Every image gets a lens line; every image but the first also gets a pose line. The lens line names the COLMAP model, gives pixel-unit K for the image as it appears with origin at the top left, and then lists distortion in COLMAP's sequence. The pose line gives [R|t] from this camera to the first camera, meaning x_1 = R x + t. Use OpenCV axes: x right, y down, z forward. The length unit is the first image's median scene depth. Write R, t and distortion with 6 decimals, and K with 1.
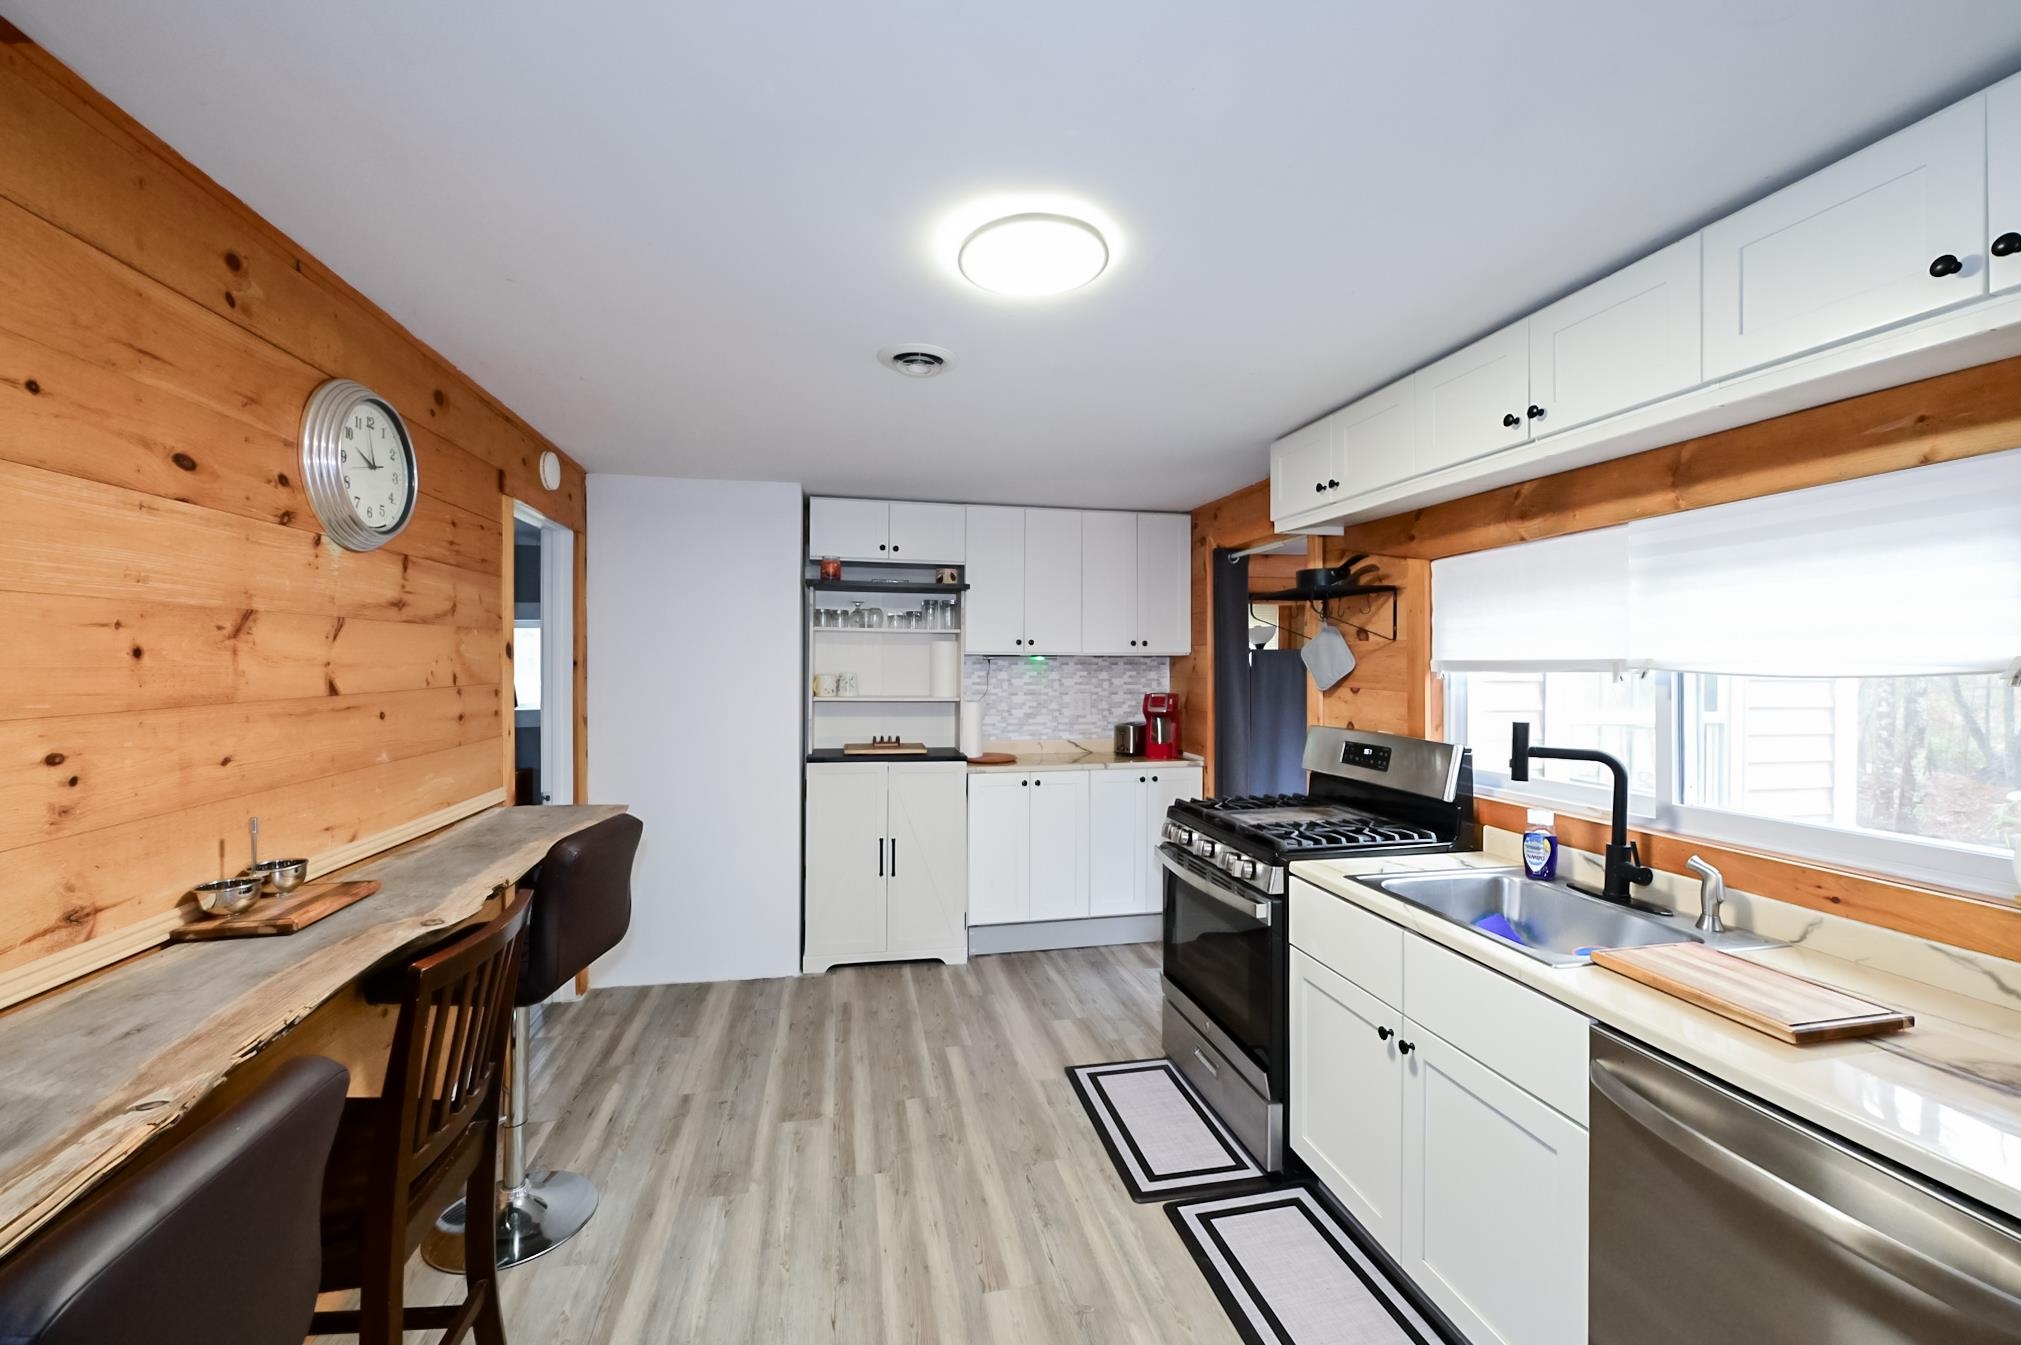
lens RADIAL K [[808.3, 0, 1011.9], [0, 808.3, 665.1], [0, 0, 1]] dist [-0.002665, -0.000305]
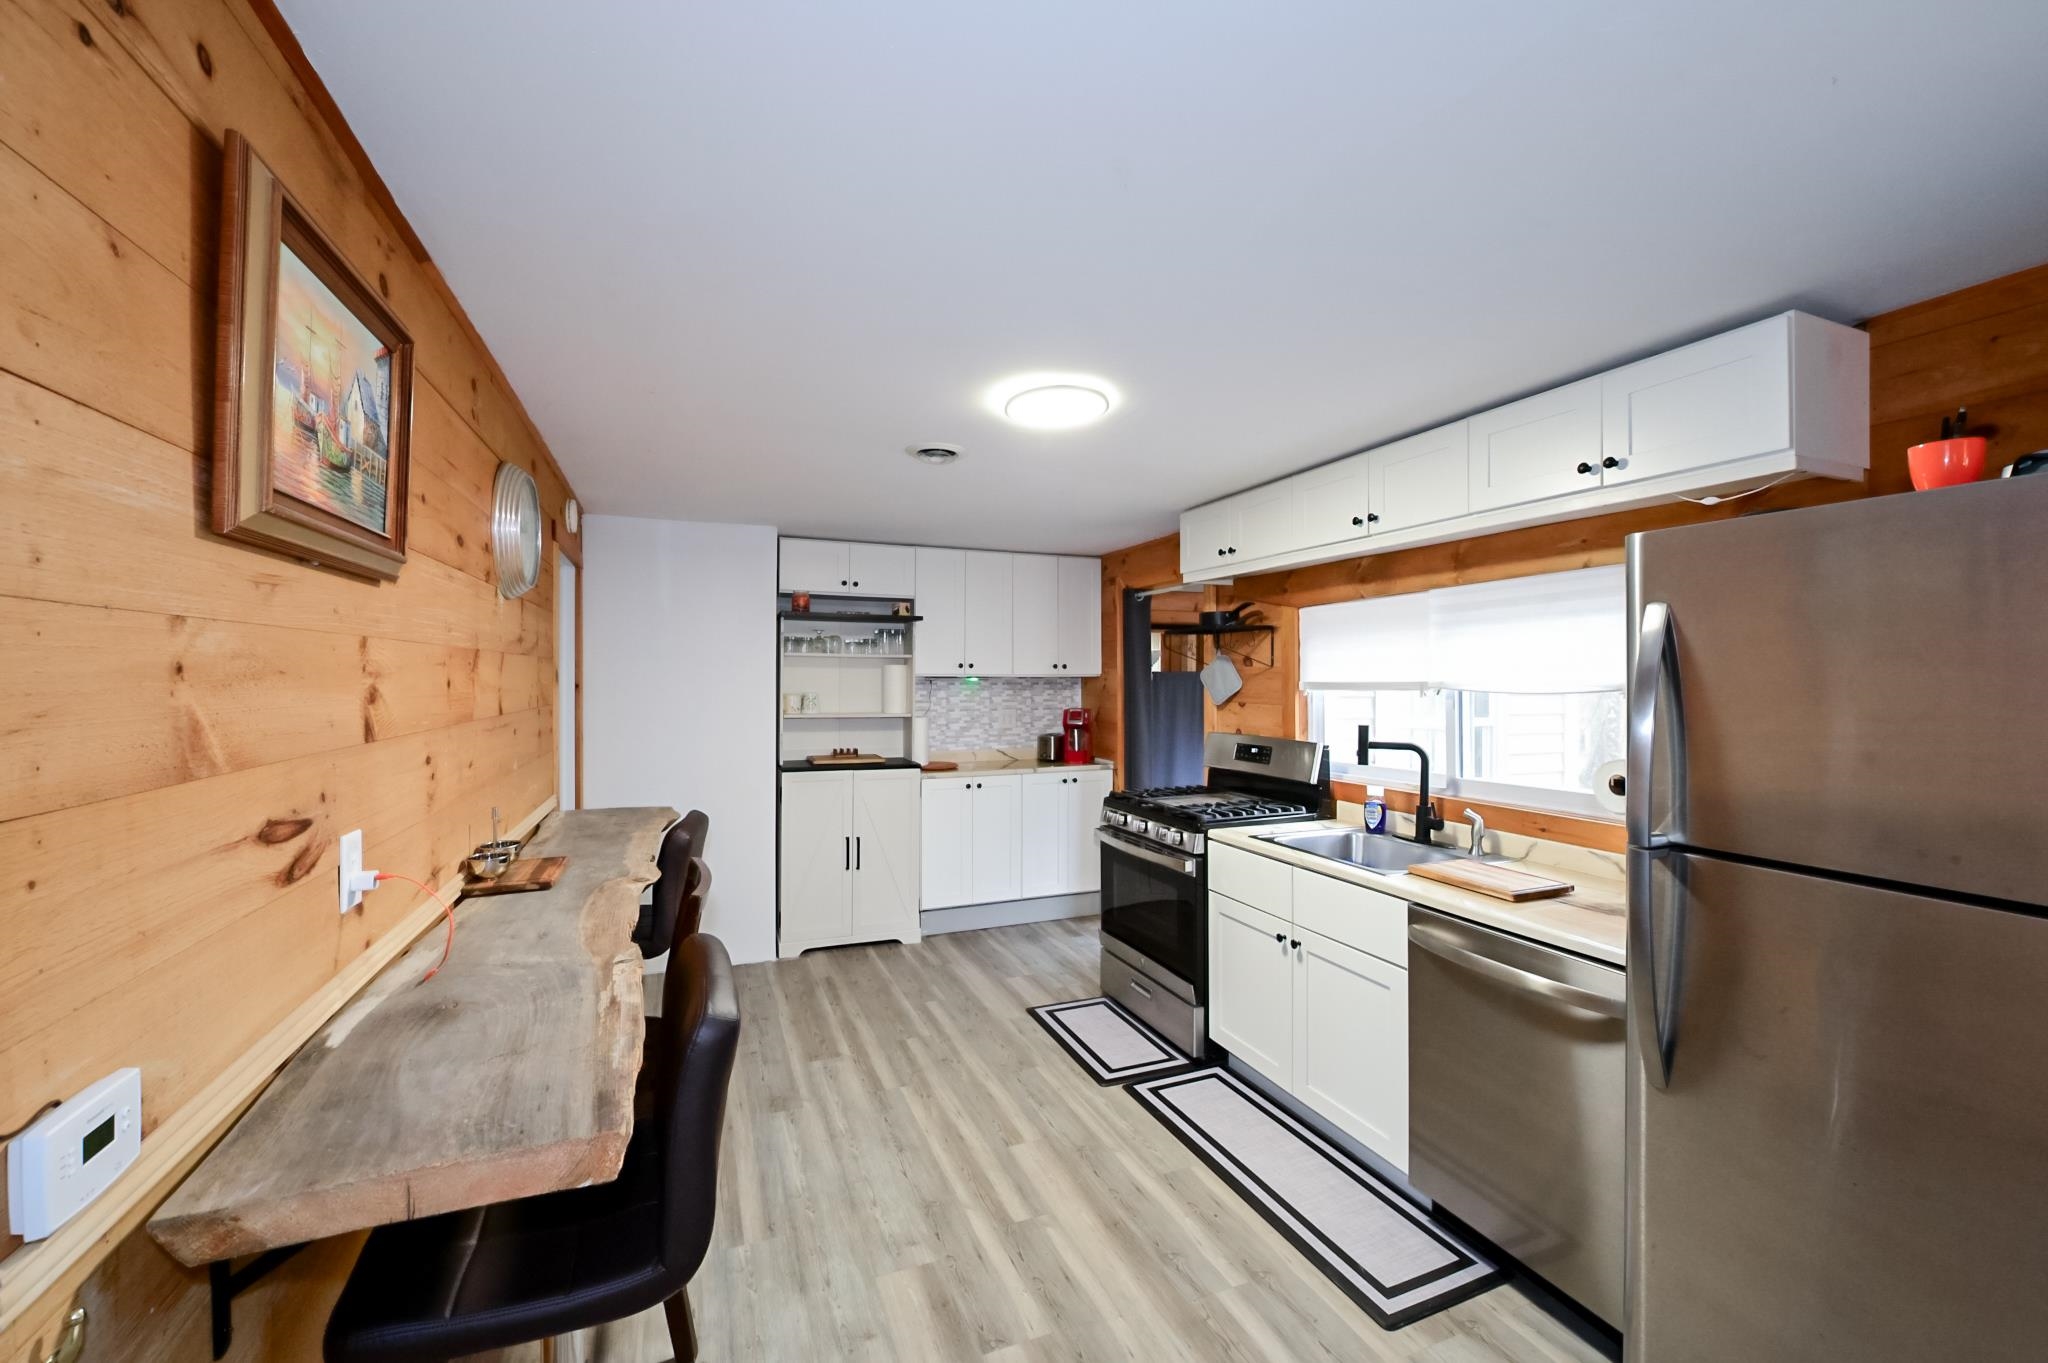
lens RADIAL K [[804.0, 0, 1012.7], [0, 804.0, 680.6], [0, 0, 1]] dist [0.000092, -0.000018]
pose [[0.985608, -0.003108, 0.169016, -0.172186], [0.003477, 0.999992, -0.001883, -0.006793], [-0.169009, 0.002444, 0.985612, -0.234251]]
